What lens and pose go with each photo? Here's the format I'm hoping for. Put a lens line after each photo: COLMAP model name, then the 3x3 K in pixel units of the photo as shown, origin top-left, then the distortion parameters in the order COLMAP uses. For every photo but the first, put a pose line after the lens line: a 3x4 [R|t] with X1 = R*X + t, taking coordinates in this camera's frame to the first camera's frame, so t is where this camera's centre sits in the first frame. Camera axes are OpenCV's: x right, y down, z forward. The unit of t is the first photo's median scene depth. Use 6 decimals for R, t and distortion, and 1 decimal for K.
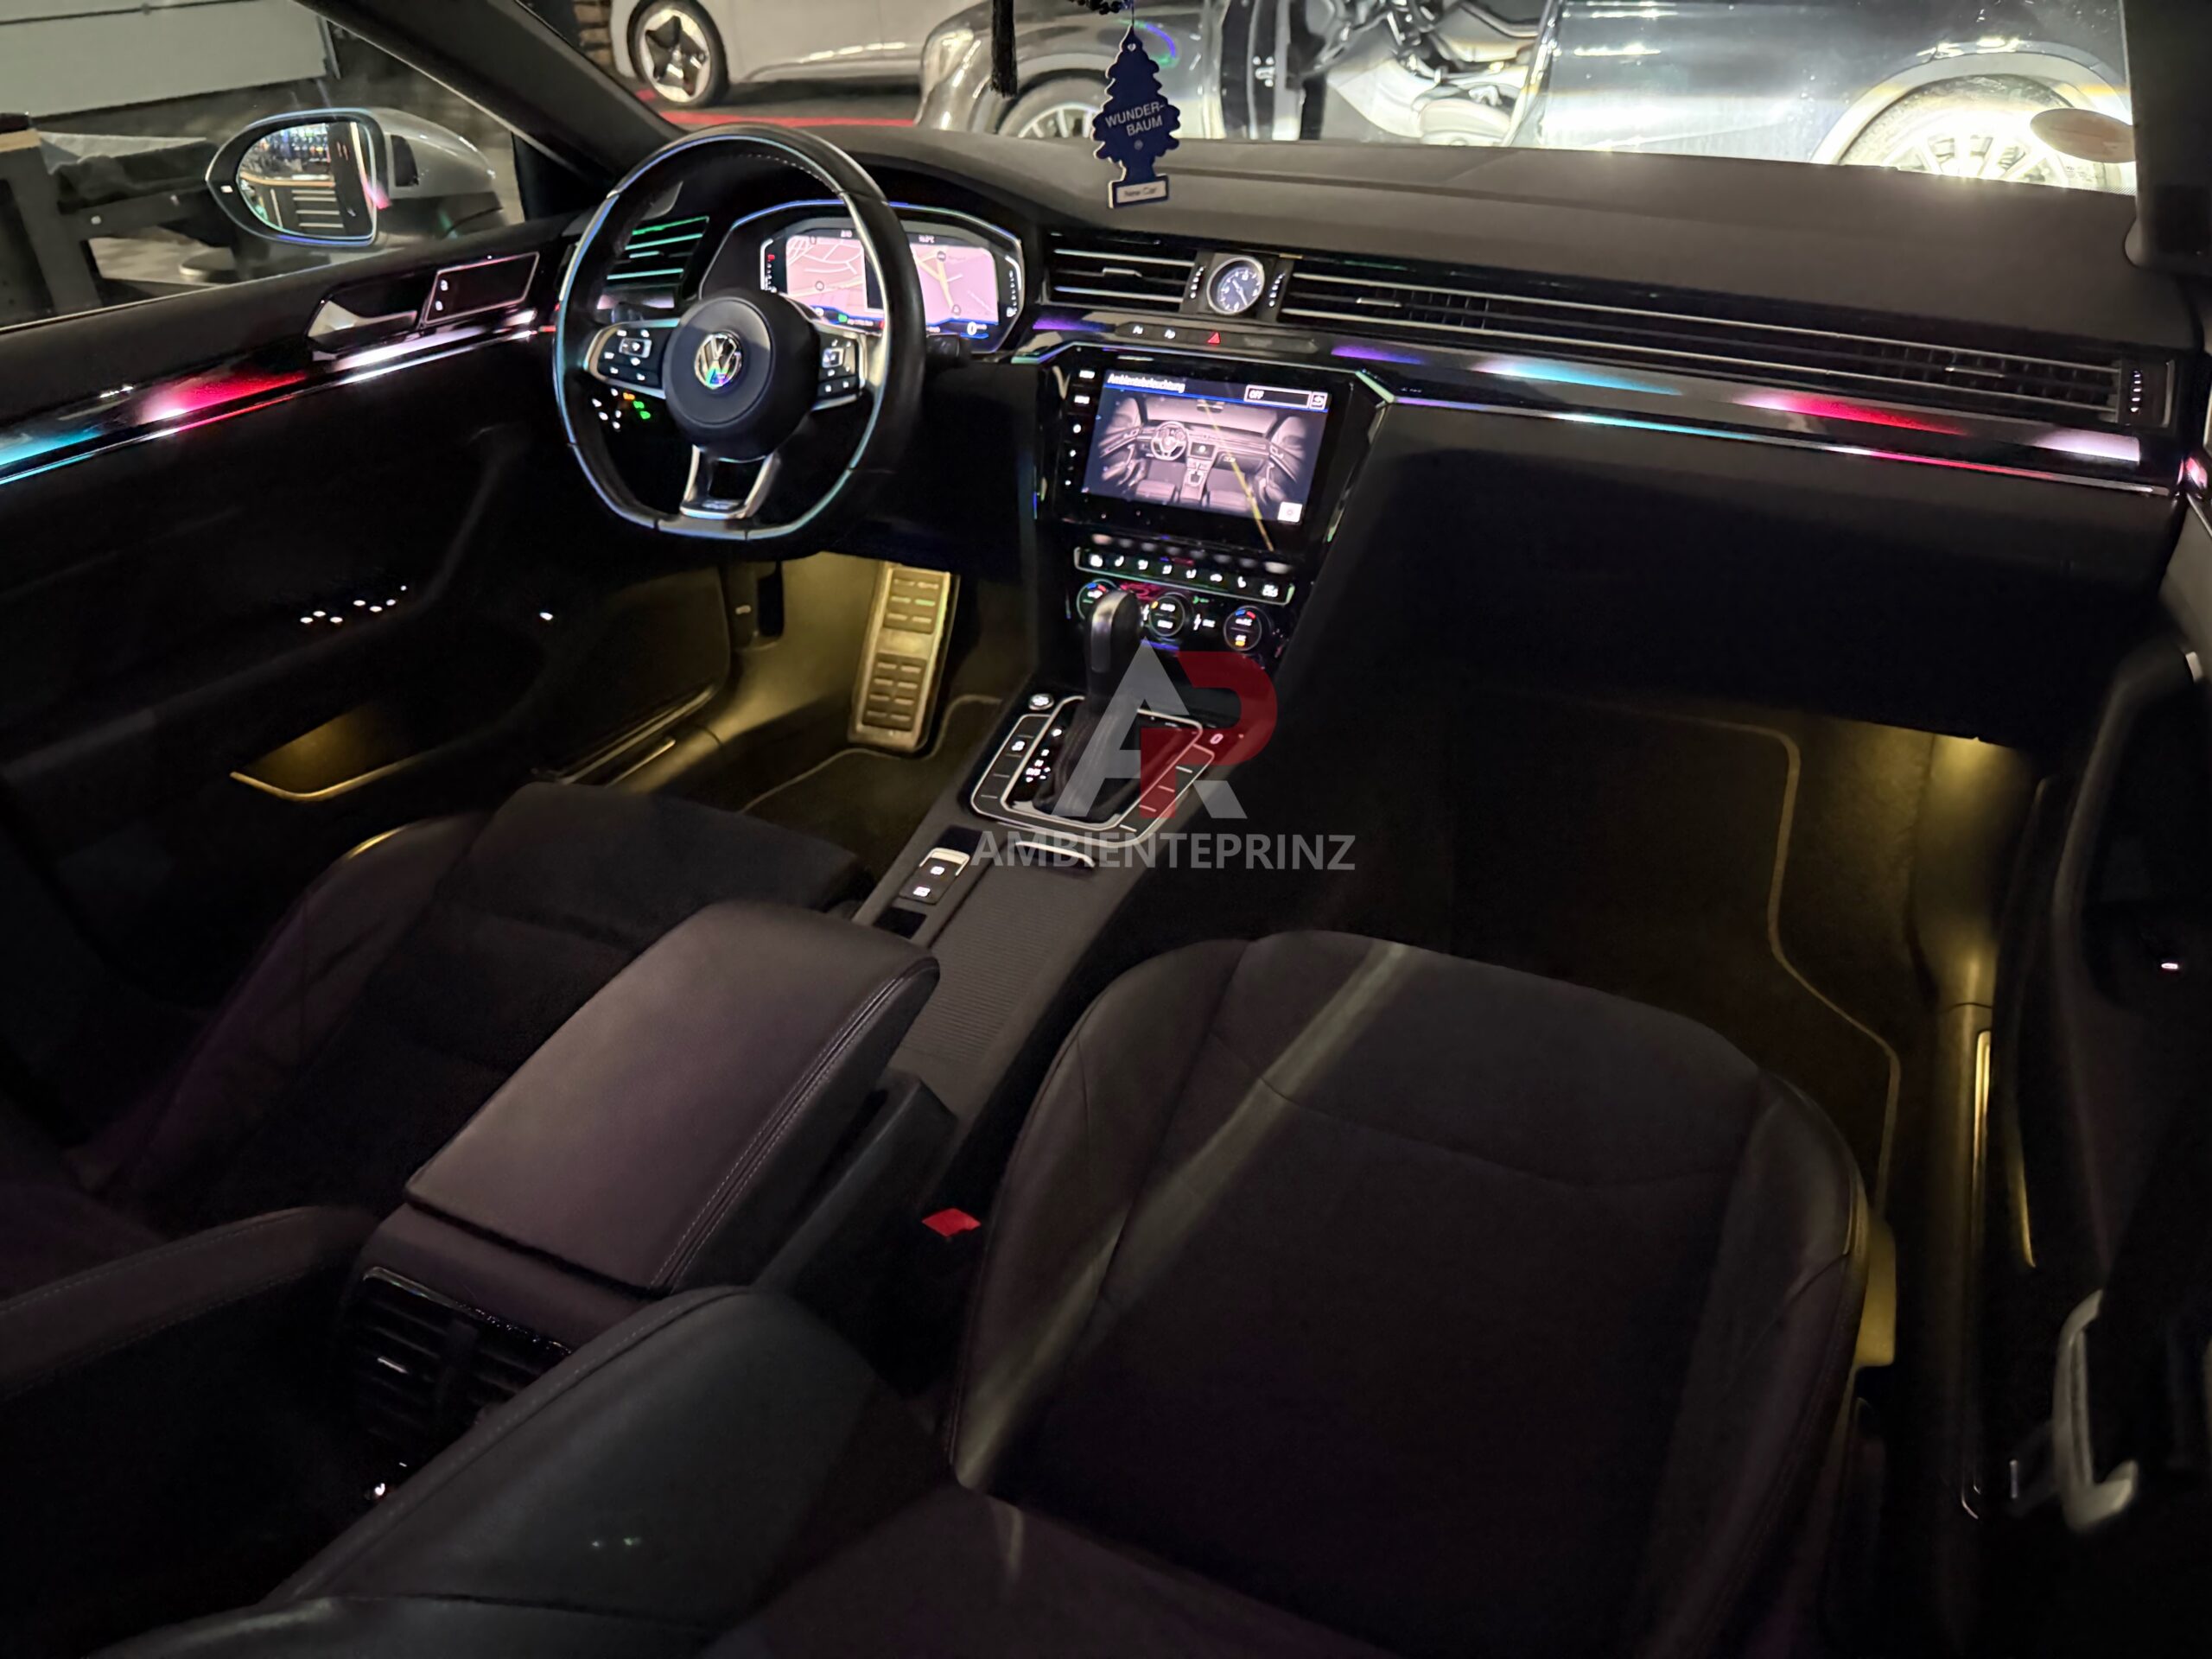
lens RADIAL K [[1559.9, 0, 1110.7], [0, 1559.9, 868.1], [0, 0, 1]] dist [0.081566, -0.111023]
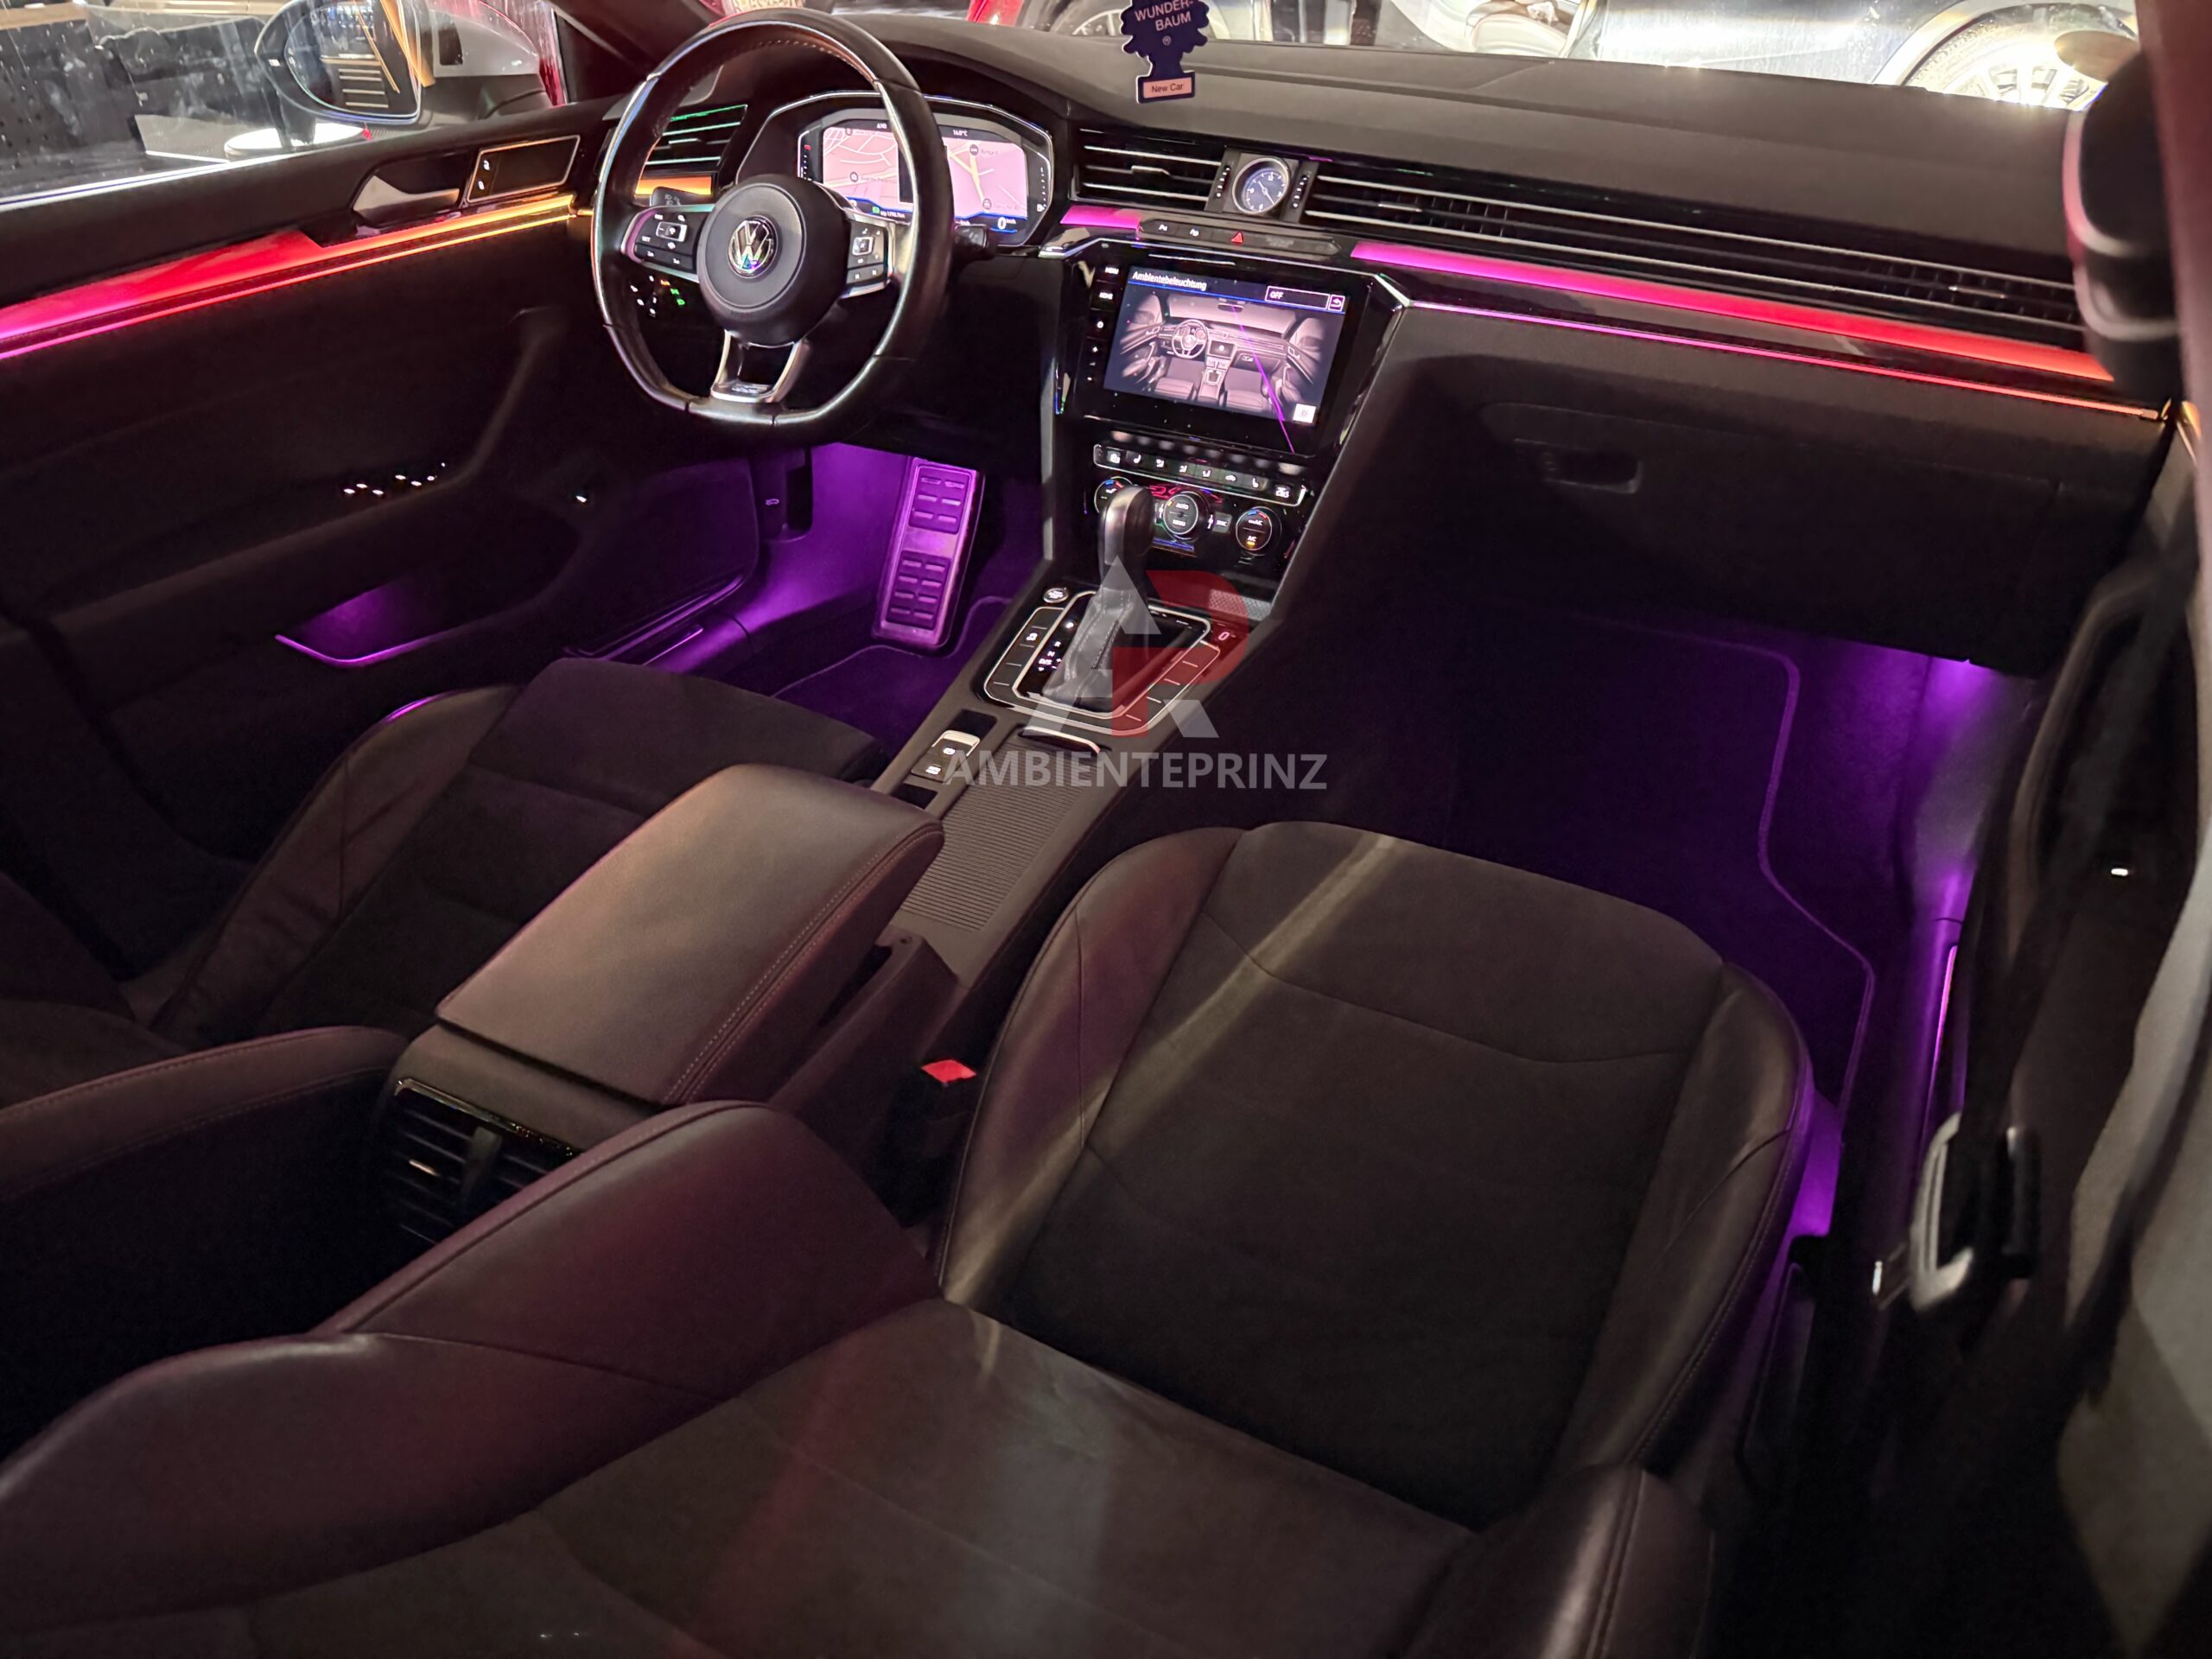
lens RADIAL K [[1557.1, 0, 1113.2], [0, 1557.1, 867.6], [0, 0, 1]] dist [0.066969, -0.080809]
pose [[0.999228, 0.036630, -0.014222, 0.014605], [-0.035917, 0.998224, 0.047534, 0.023282], [0.015938, -0.046987, 0.998768, -0.033898]]
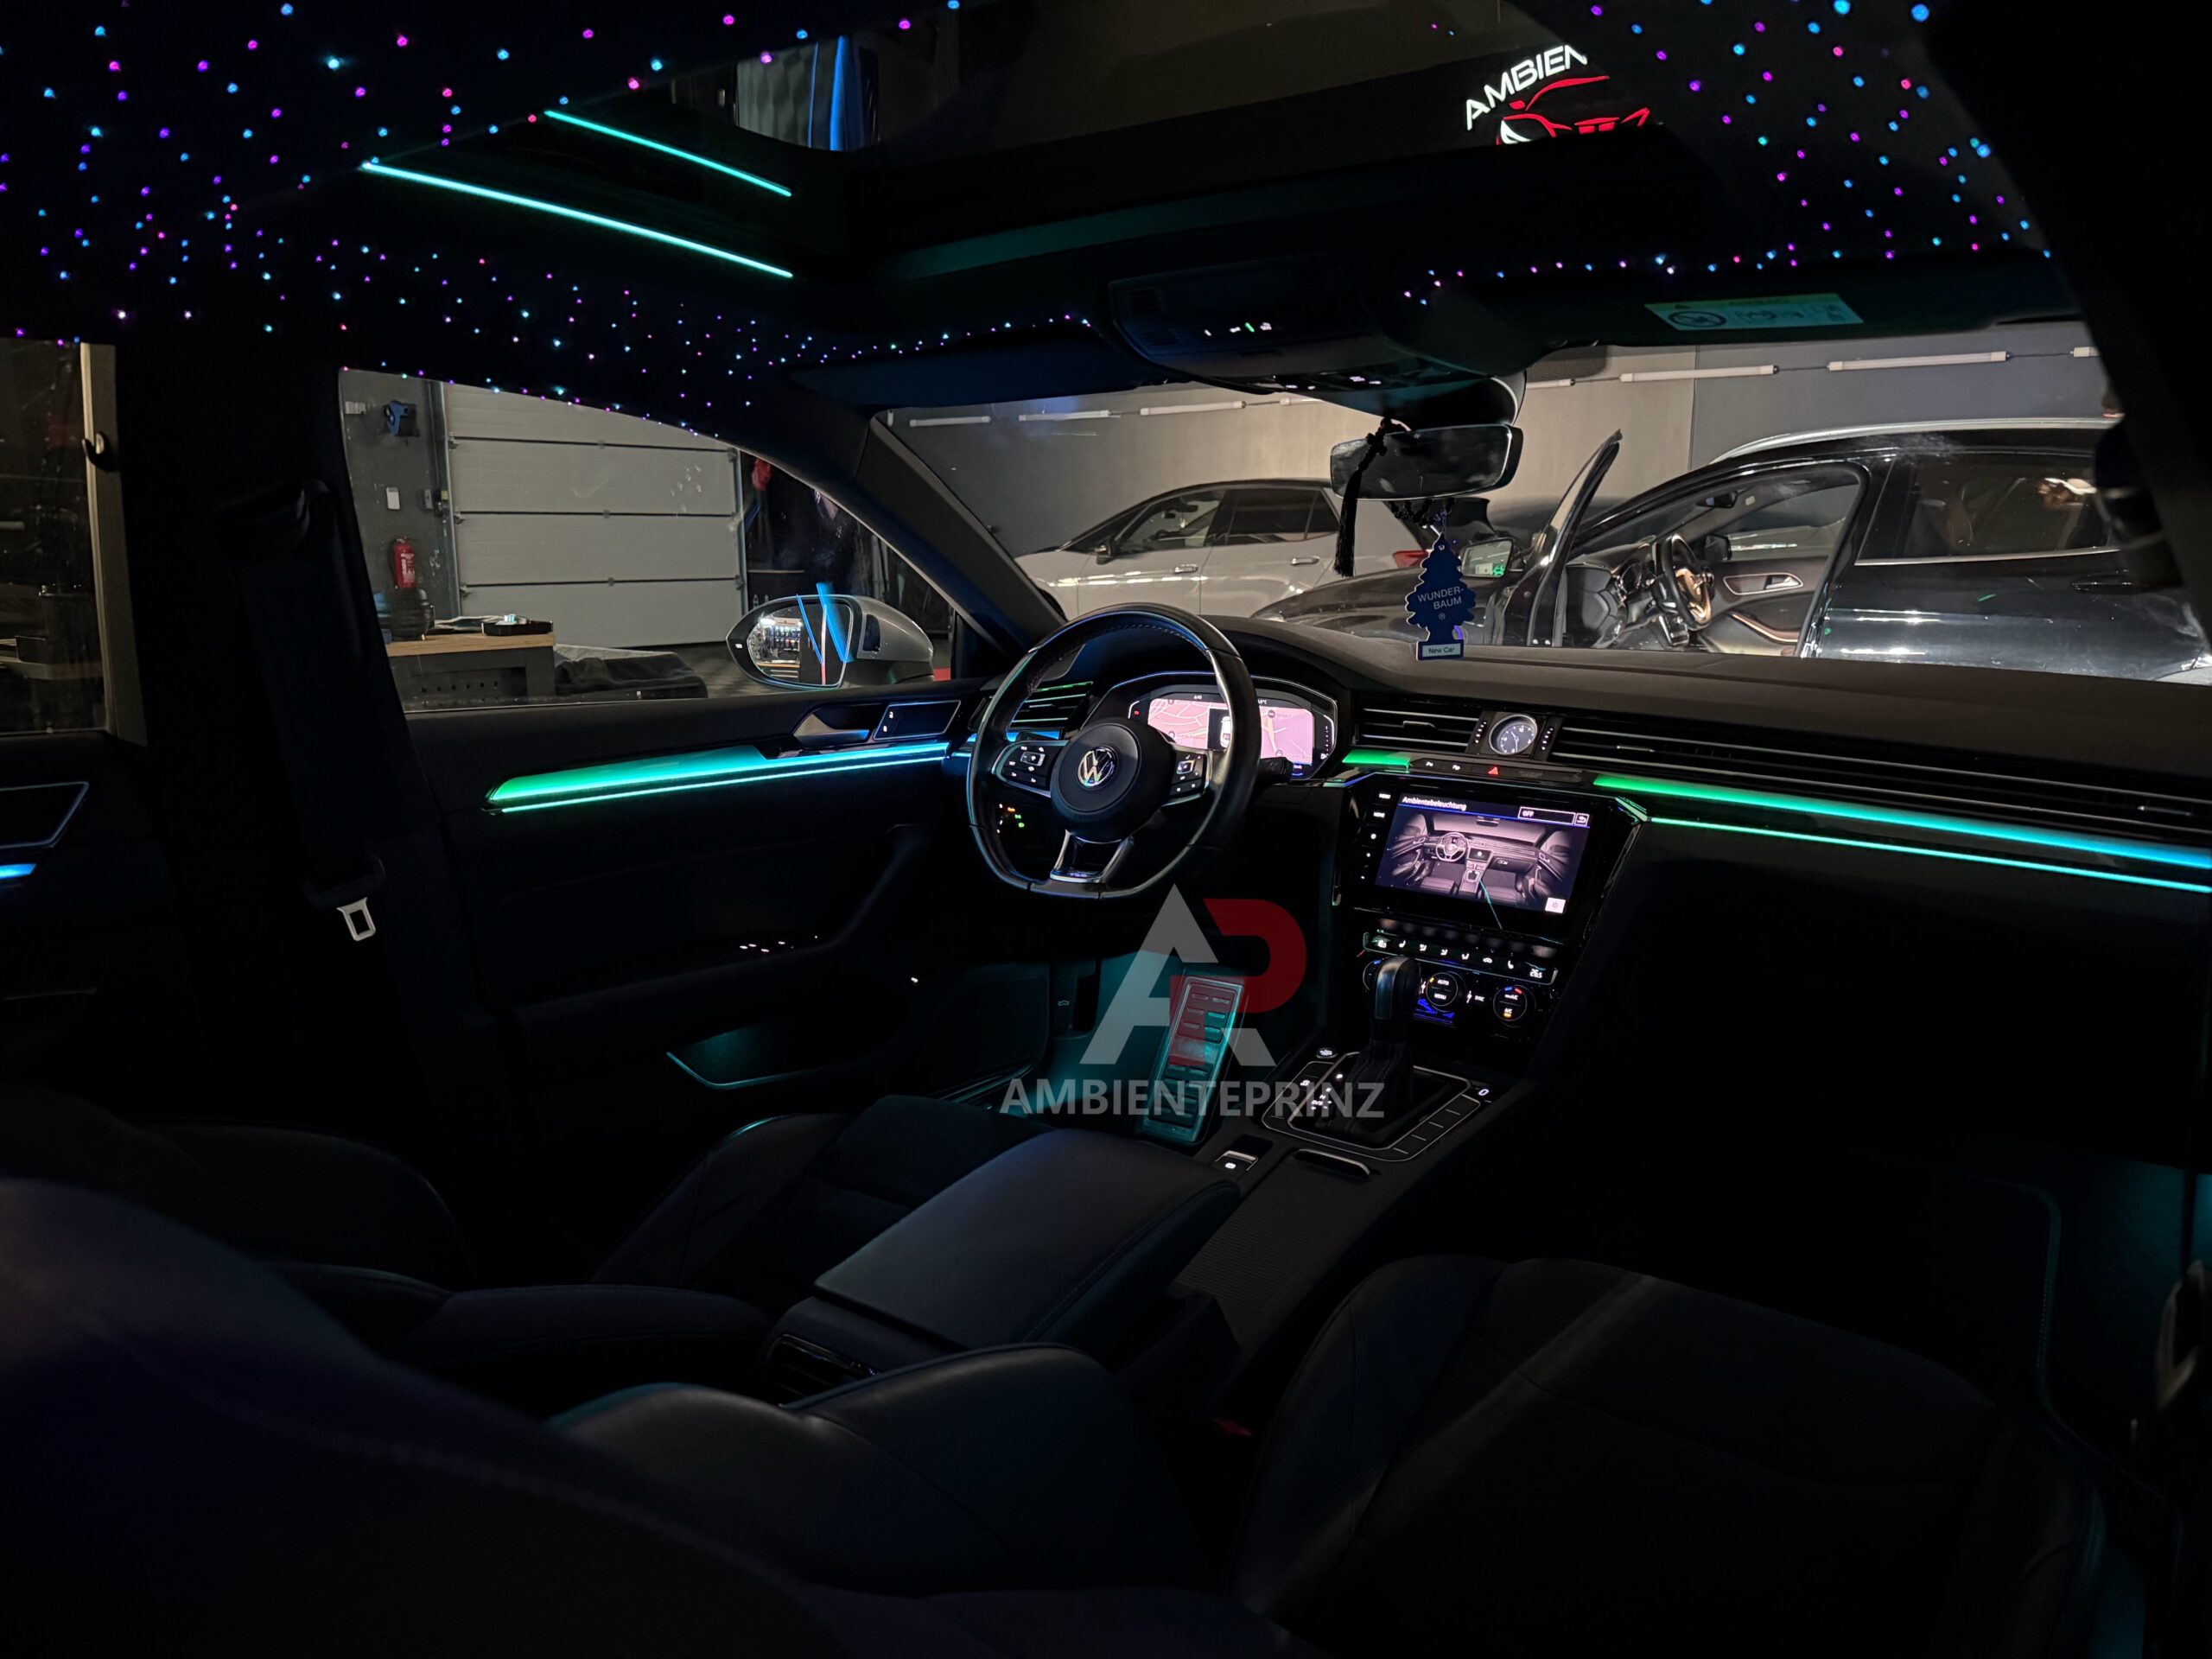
lens RADIAL K [[1559.2, 0, 1100.6], [0, 1559.2, 830.9], [0, 0, 1]] dist [0.158495, -0.223427]
pose [[0.981740, 0.066515, -0.178222, -0.013211], [-0.125988, 0.929298, -0.347179, 0.169579], [0.142529, 0.363293, 0.920708, -0.158947]]
